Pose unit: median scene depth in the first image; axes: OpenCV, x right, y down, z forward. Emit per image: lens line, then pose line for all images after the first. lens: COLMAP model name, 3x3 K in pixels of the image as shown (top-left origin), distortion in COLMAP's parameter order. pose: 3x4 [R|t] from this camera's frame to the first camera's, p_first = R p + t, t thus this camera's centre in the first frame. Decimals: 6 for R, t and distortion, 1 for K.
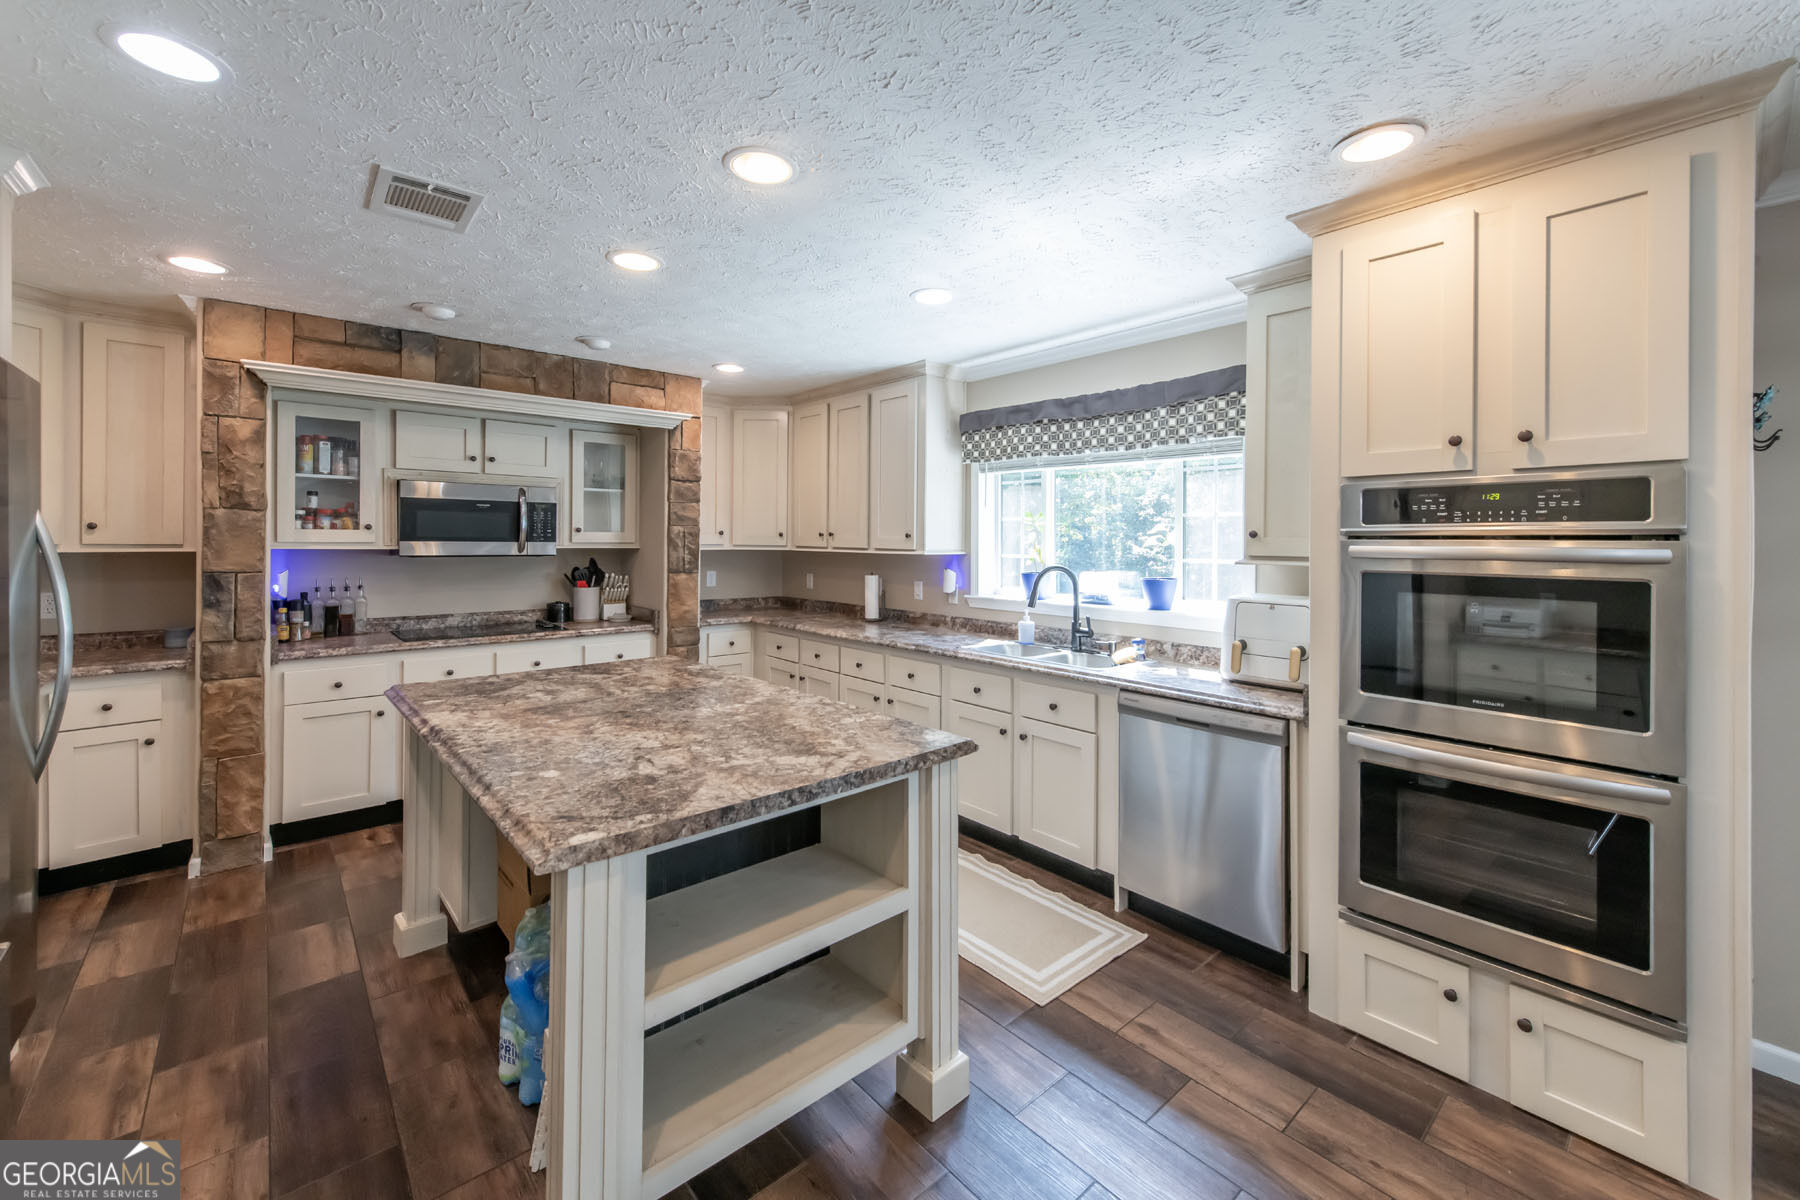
lens RADIAL K [[720.5, 0, 908.2], [0, 720.5, 536.8], [0, 0, 1]] dist [0.002593, -0.000051]
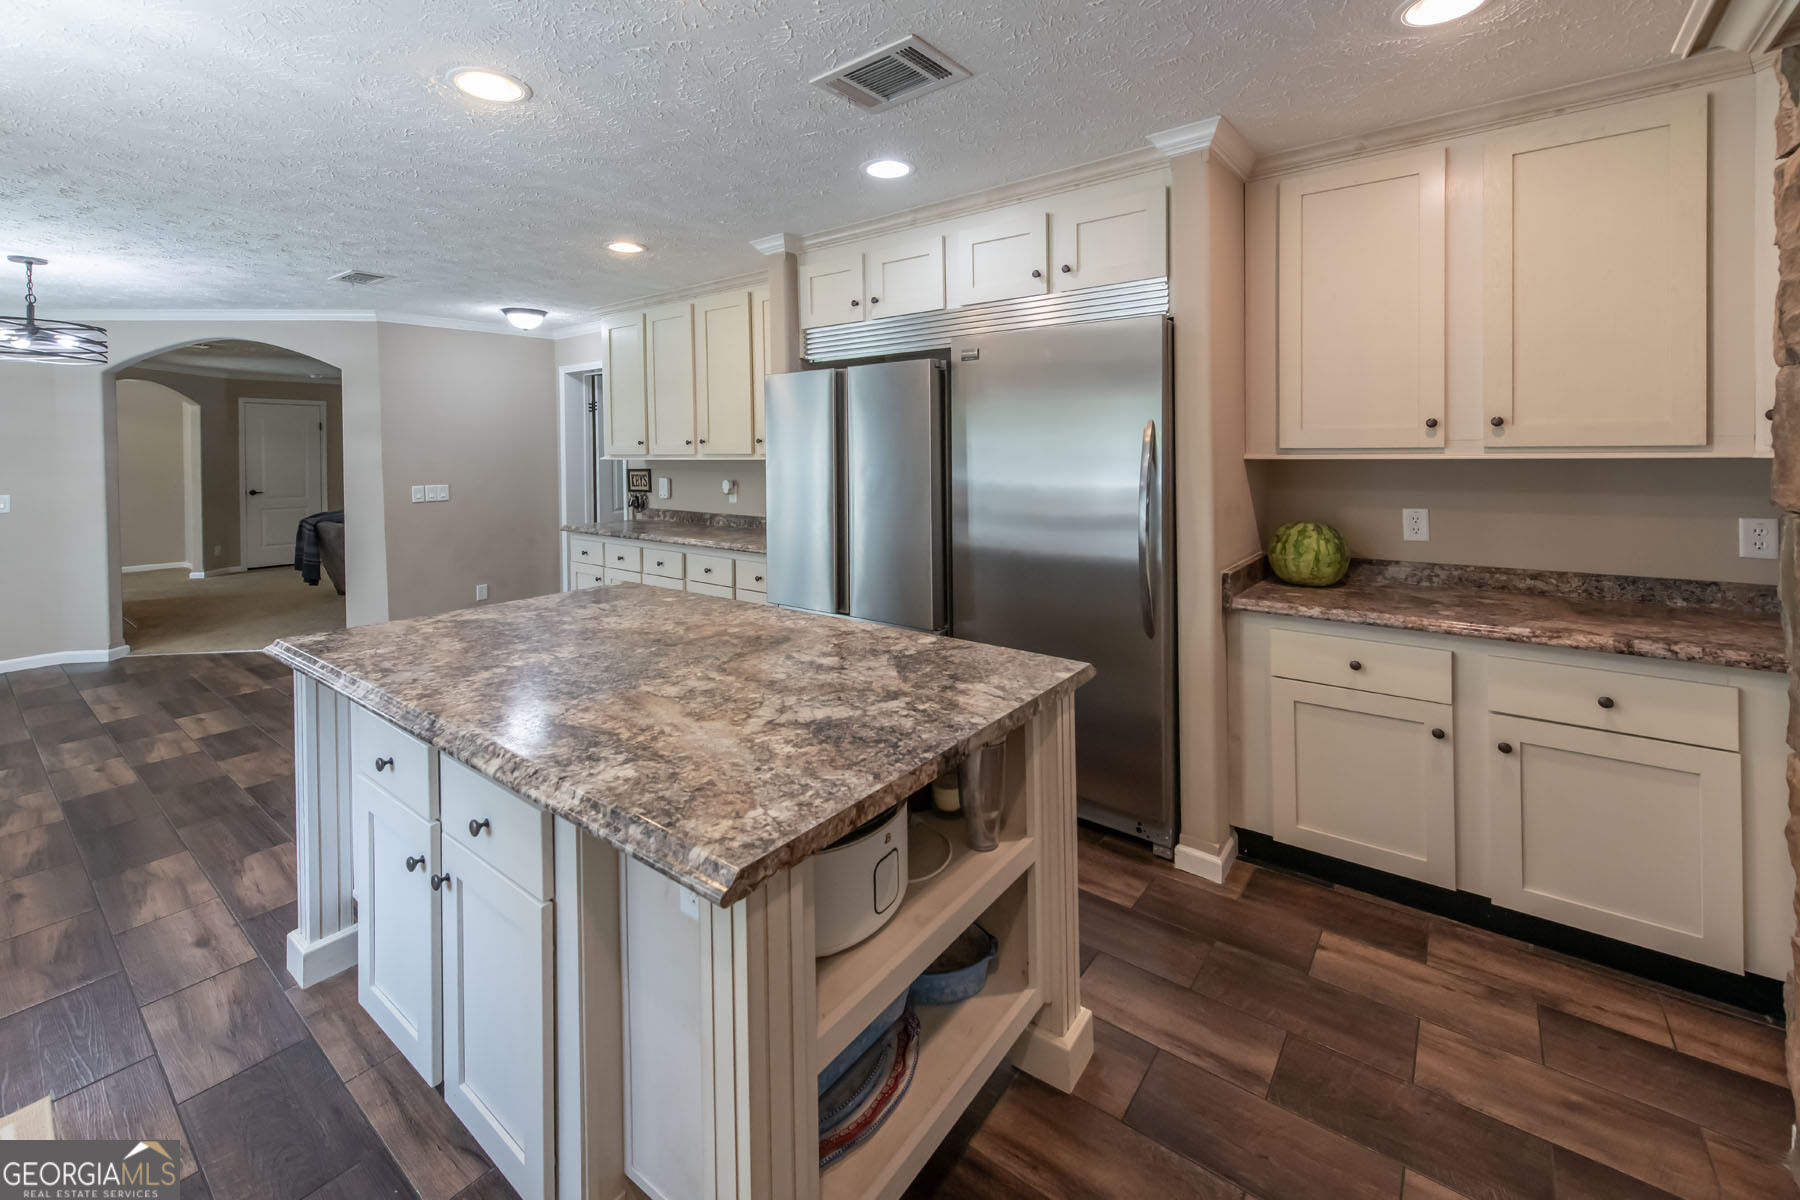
lens RADIAL K [[717.9, 0, 908.5], [0, 717.9, 452.9], [0, 0, 1]] dist [0.012800, 0.000054]
pose [[-0.978816, 0.010177, -0.204491, -0.296060], [0.009908, 0.999948, 0.002339, 0.005848], [0.204504, 0.000263, -0.978866, 1.104842]]
